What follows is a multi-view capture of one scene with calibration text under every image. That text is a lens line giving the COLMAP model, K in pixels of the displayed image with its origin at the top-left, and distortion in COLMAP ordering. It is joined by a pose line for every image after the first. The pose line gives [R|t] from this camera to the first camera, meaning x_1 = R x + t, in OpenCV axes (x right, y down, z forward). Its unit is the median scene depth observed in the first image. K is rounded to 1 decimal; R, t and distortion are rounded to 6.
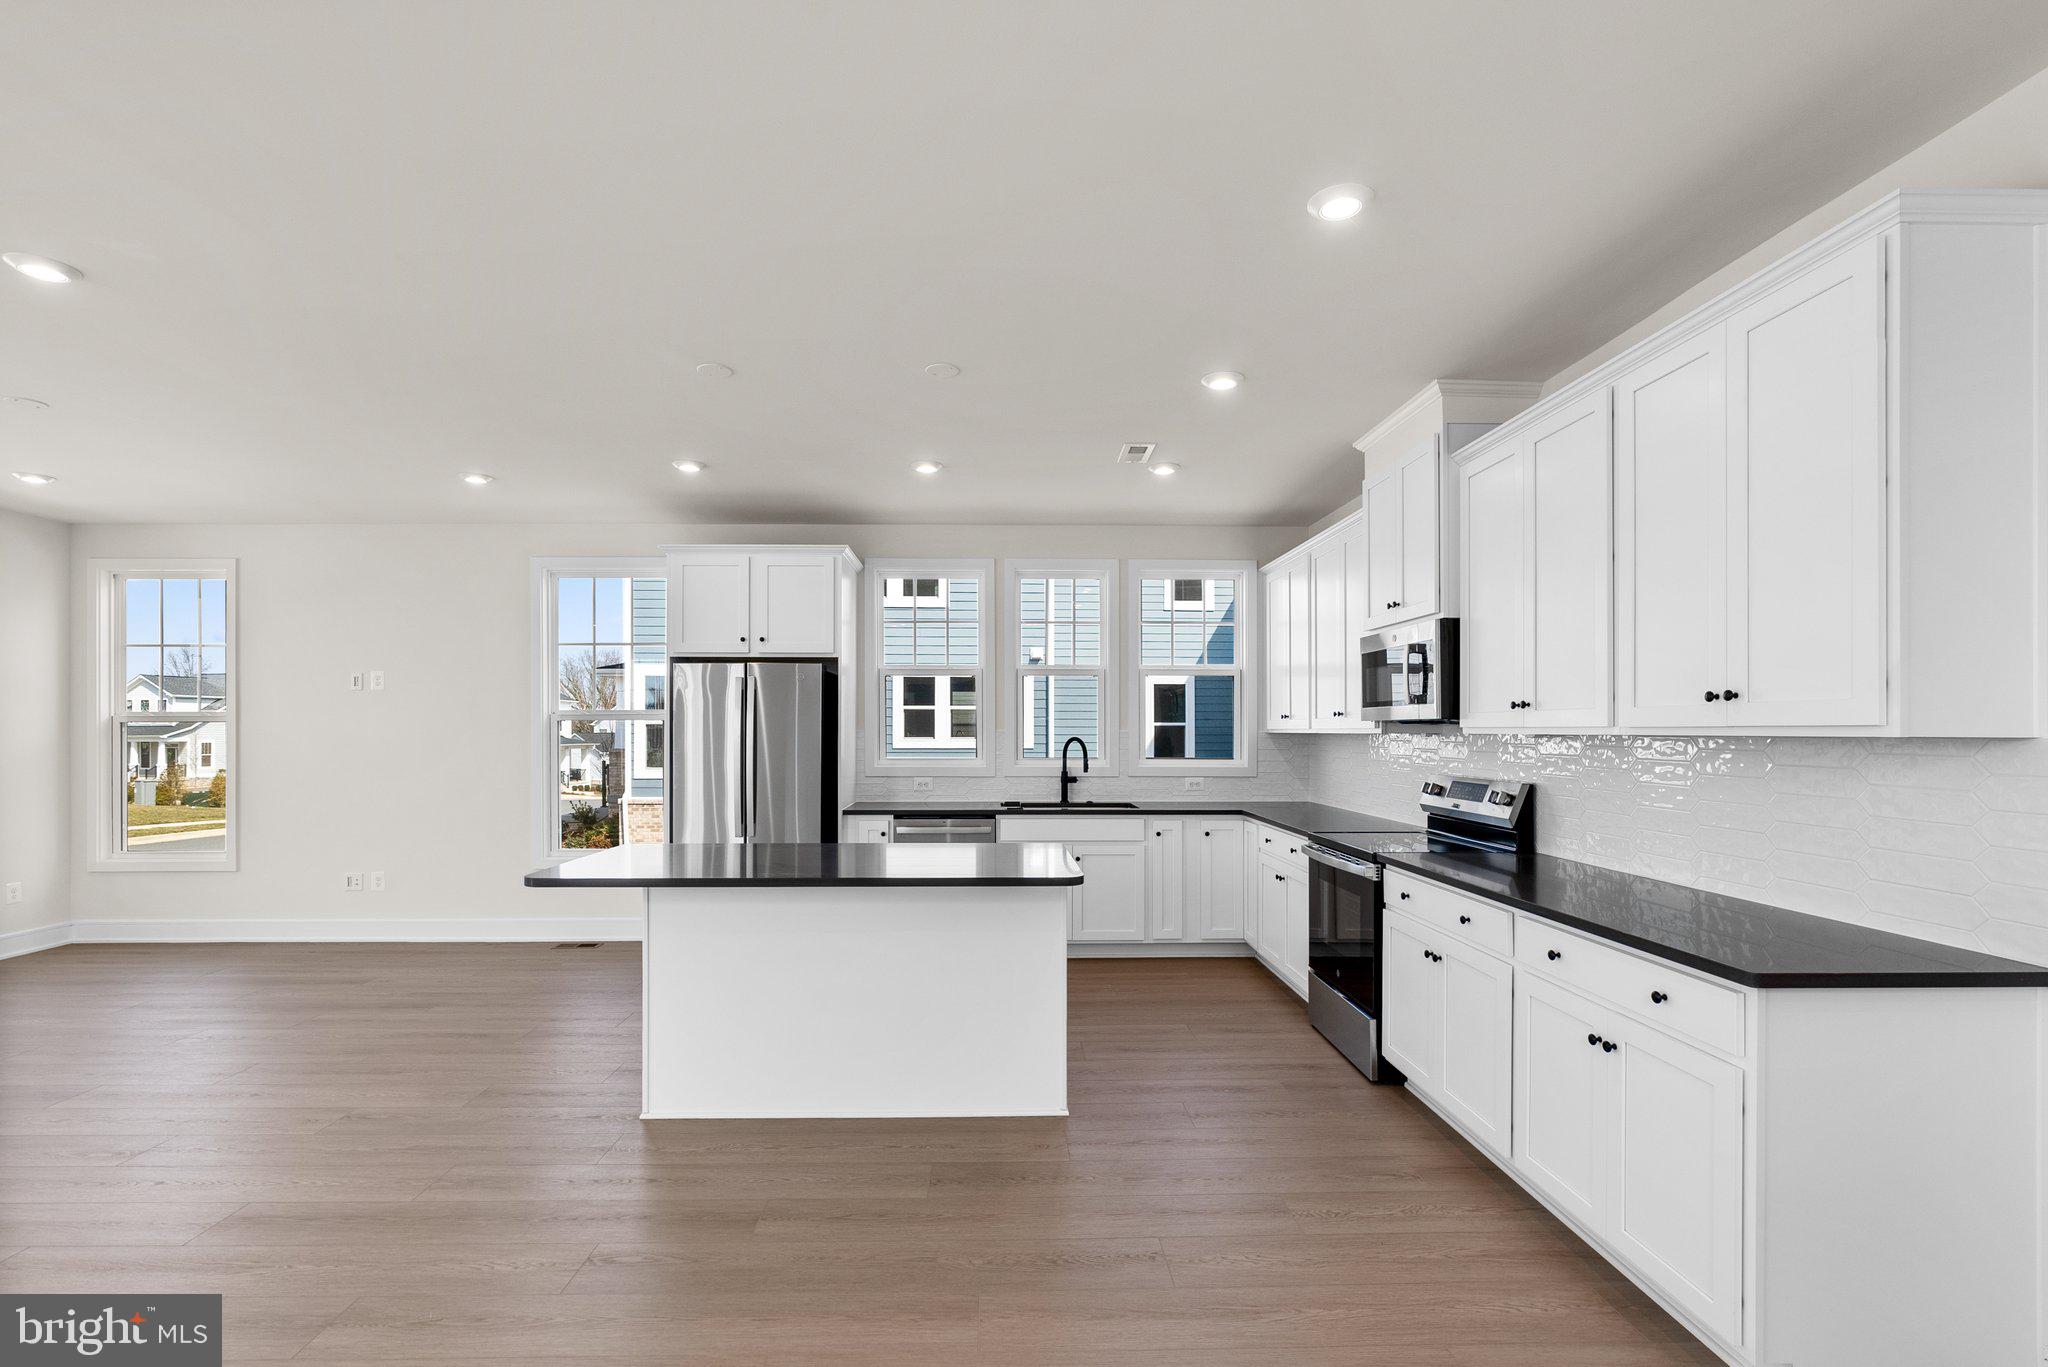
lens RADIAL K [[932.7, 0, 1005.4], [0, 932.7, 728.1], [0, 0, 1]] dist [-0.002415, -0.000692]
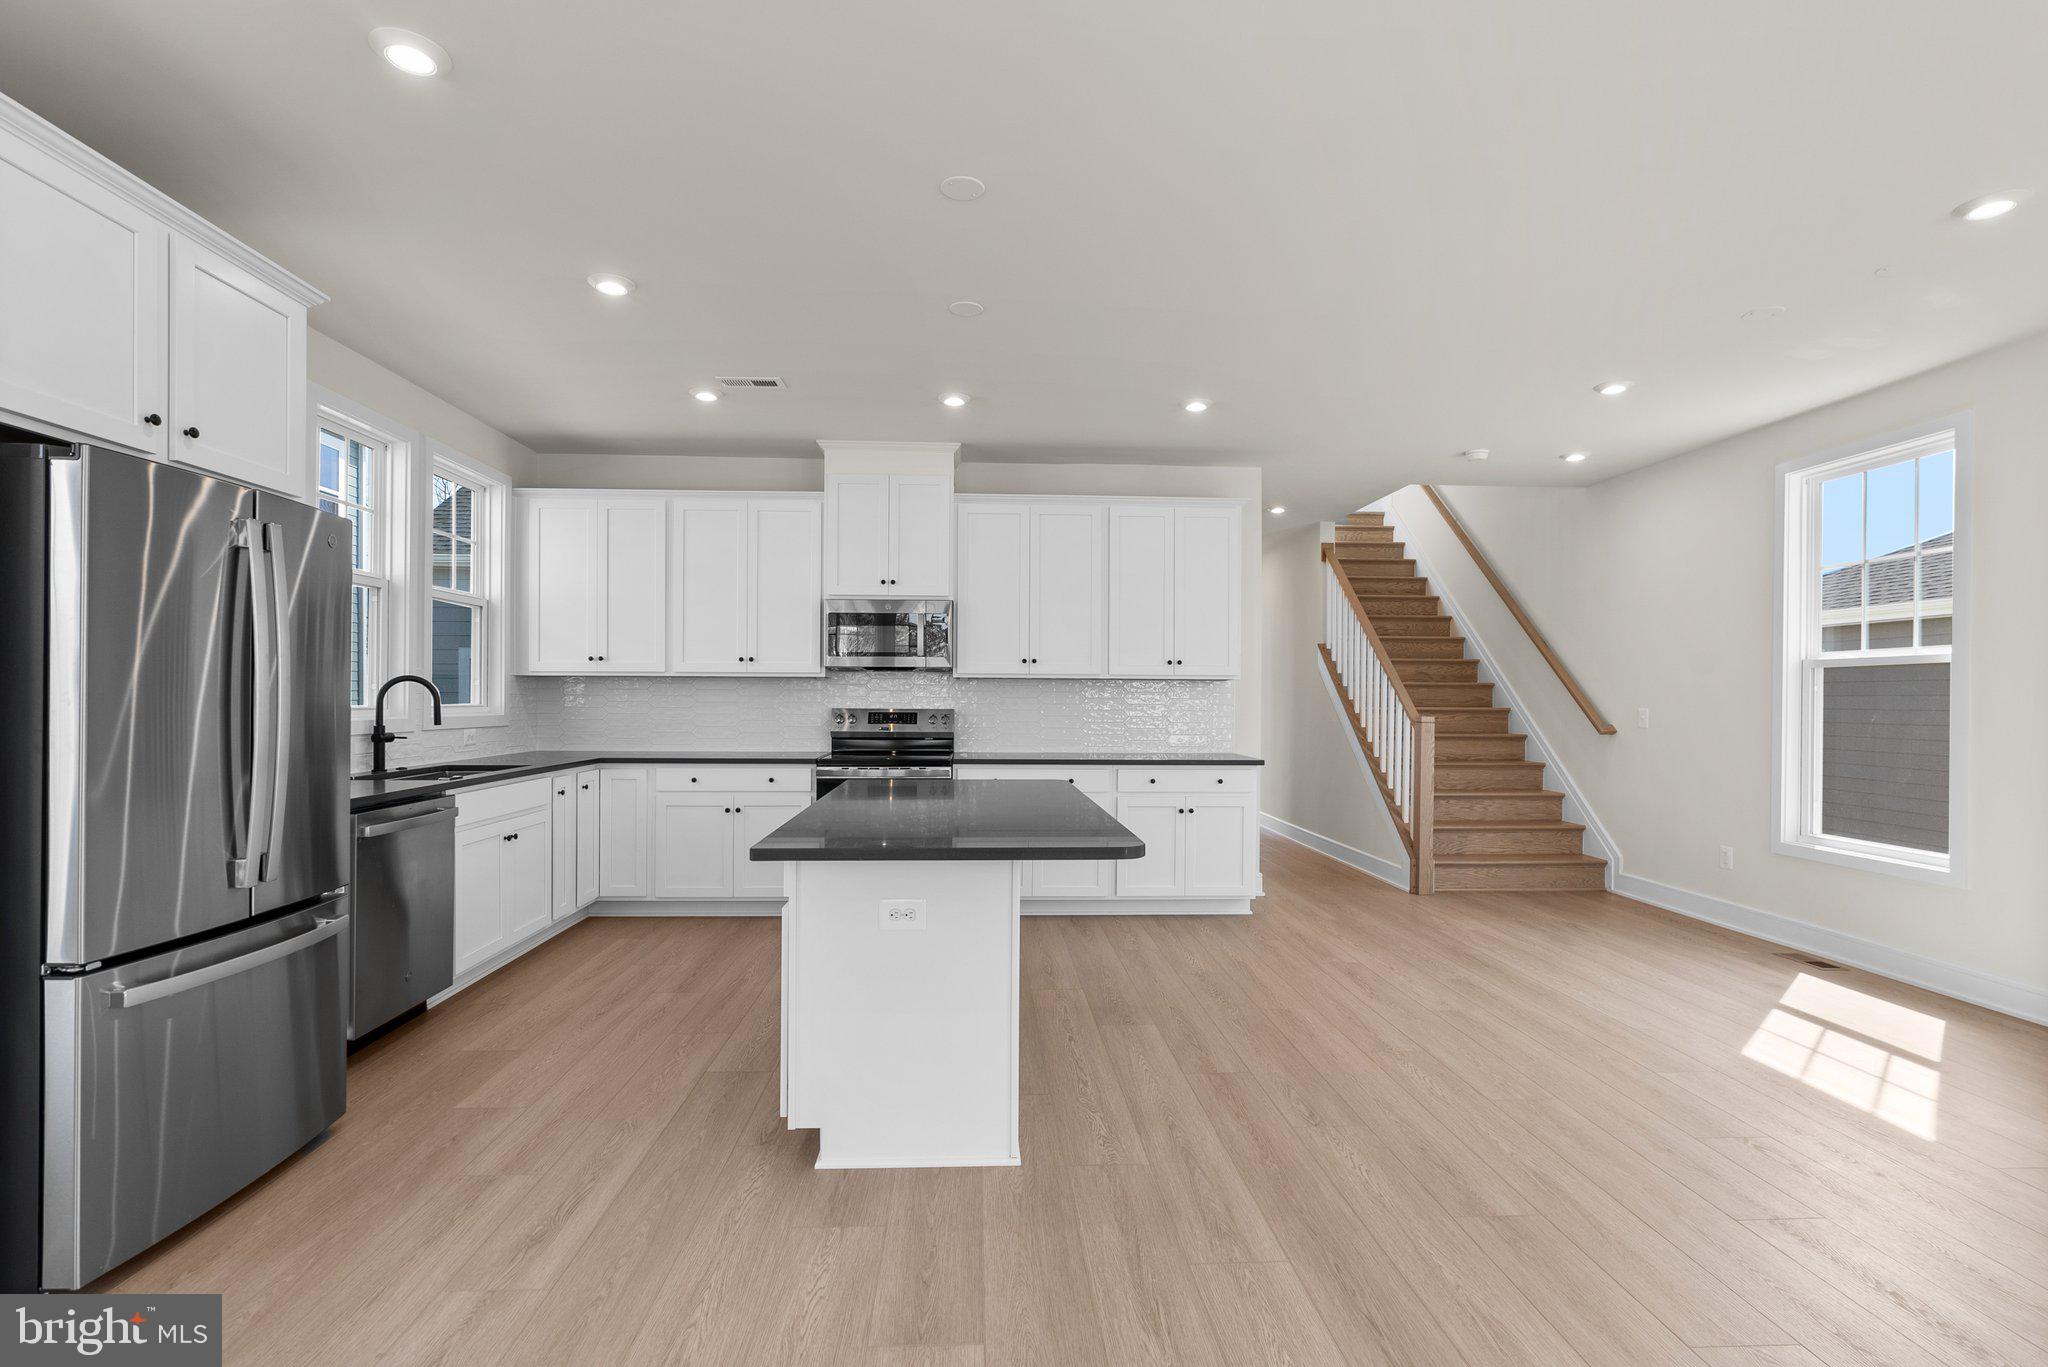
lens RADIAL K [[932.7, 0, 1009.6], [0, 932.7, 695.0], [0, 0, 1]] dist [-0.002415, -0.000692]
pose [[-0.029619, -0.001535, 0.999560, -0.696680], [-0.012943, 0.999916, 0.001152, 0.018626], [-0.999477, -0.012903, -0.029636, 0.624191]]
